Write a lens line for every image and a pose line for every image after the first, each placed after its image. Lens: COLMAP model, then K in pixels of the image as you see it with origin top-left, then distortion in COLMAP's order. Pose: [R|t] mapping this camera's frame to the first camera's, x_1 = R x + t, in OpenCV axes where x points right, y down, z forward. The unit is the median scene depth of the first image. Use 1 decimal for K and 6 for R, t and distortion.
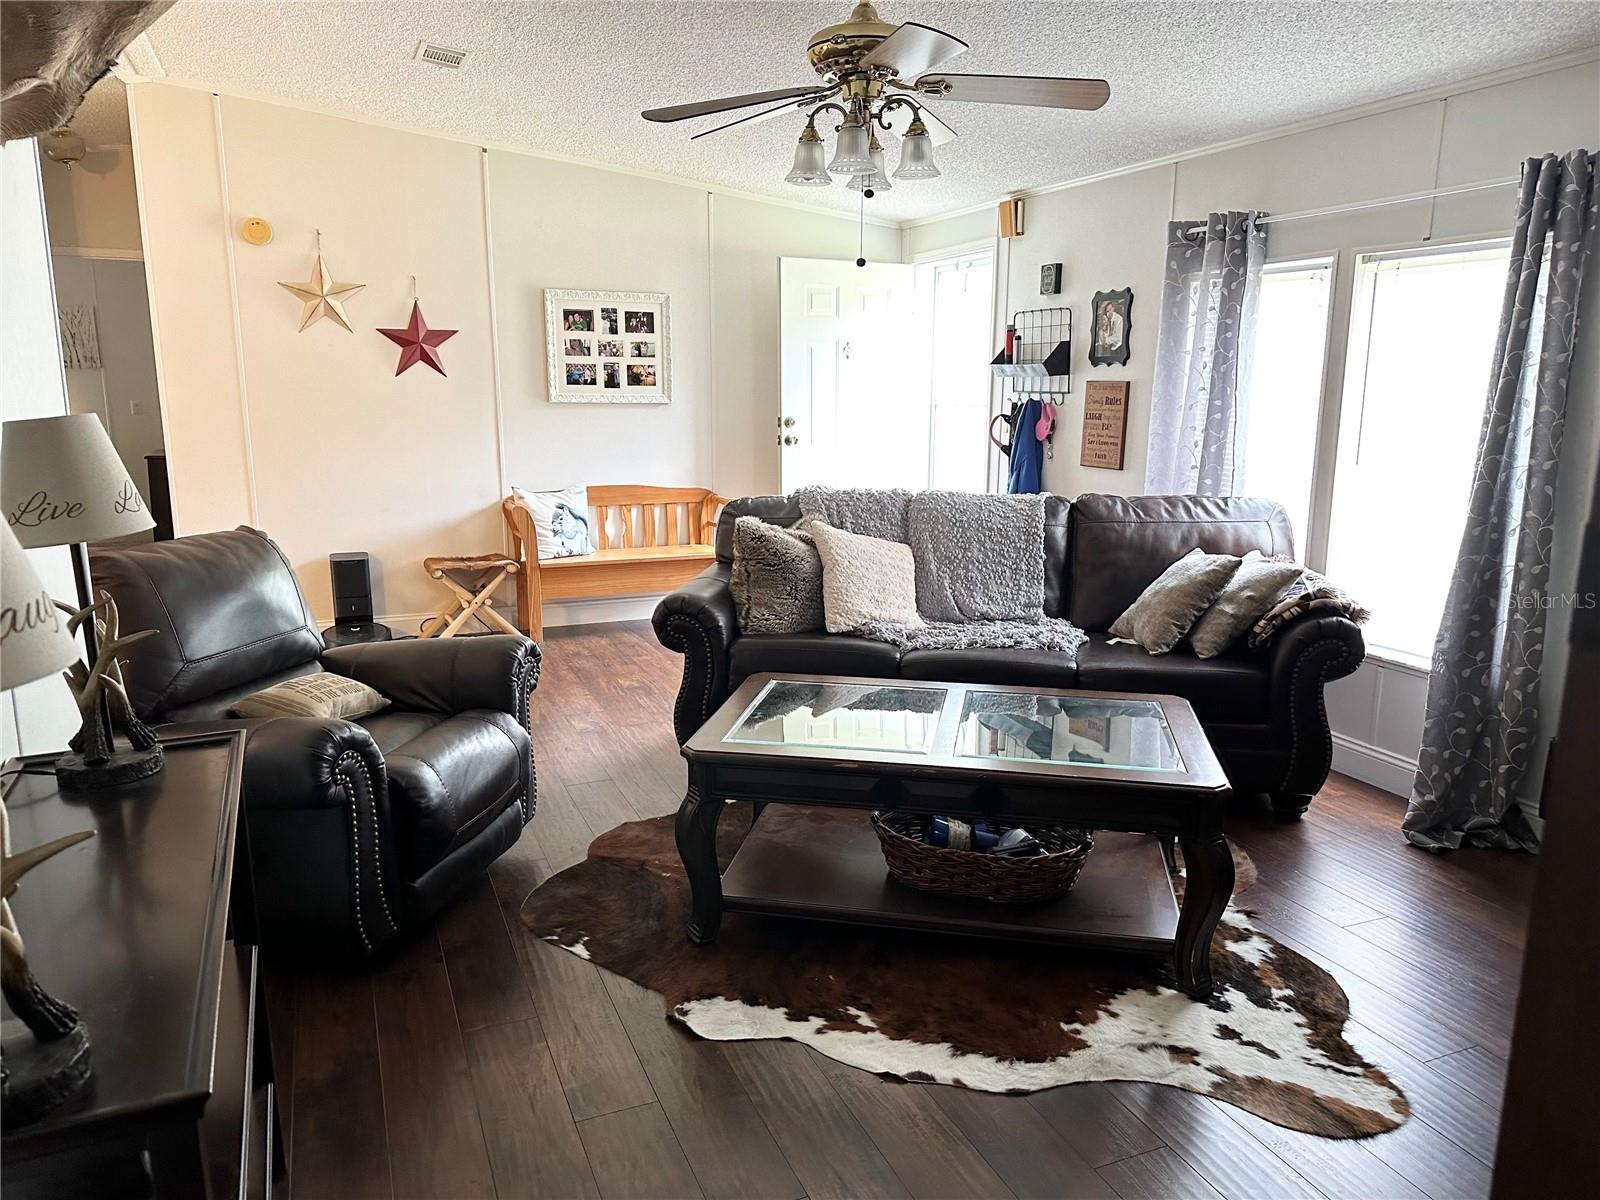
lens RADIAL K [[1072.6, 0, 787.3], [0, 1072.6, 609.9], [0, 0, 1]] dist [0.006389, -0.003804]
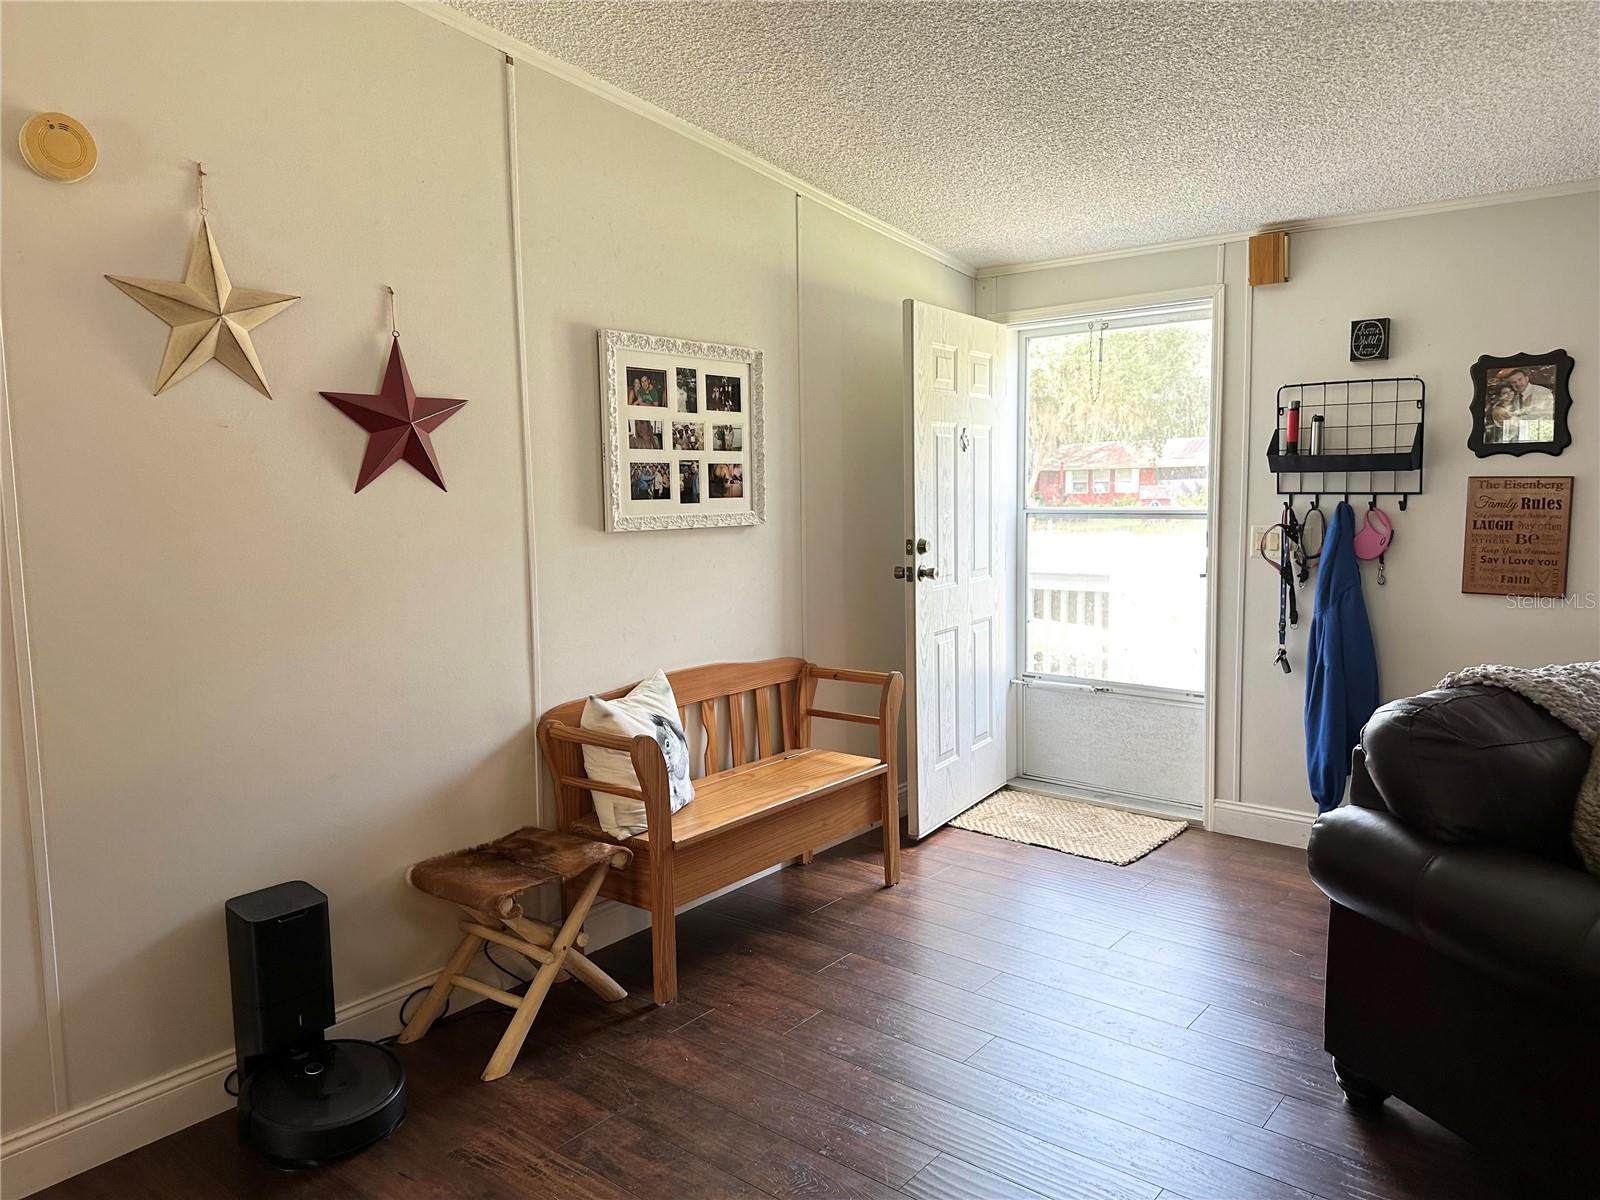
lens RADIAL K [[1072.6, 0, 811.3], [0, 1072.6, 592.0], [0, 0, 1]] dist [0.006389, -0.003804]
pose [[0.895863, -0.063429, 0.439779, -0.369071], [0.109435, 0.990767, -0.080030, -0.106940], [-0.430643, 0.119823, 0.894533, 0.464850]]
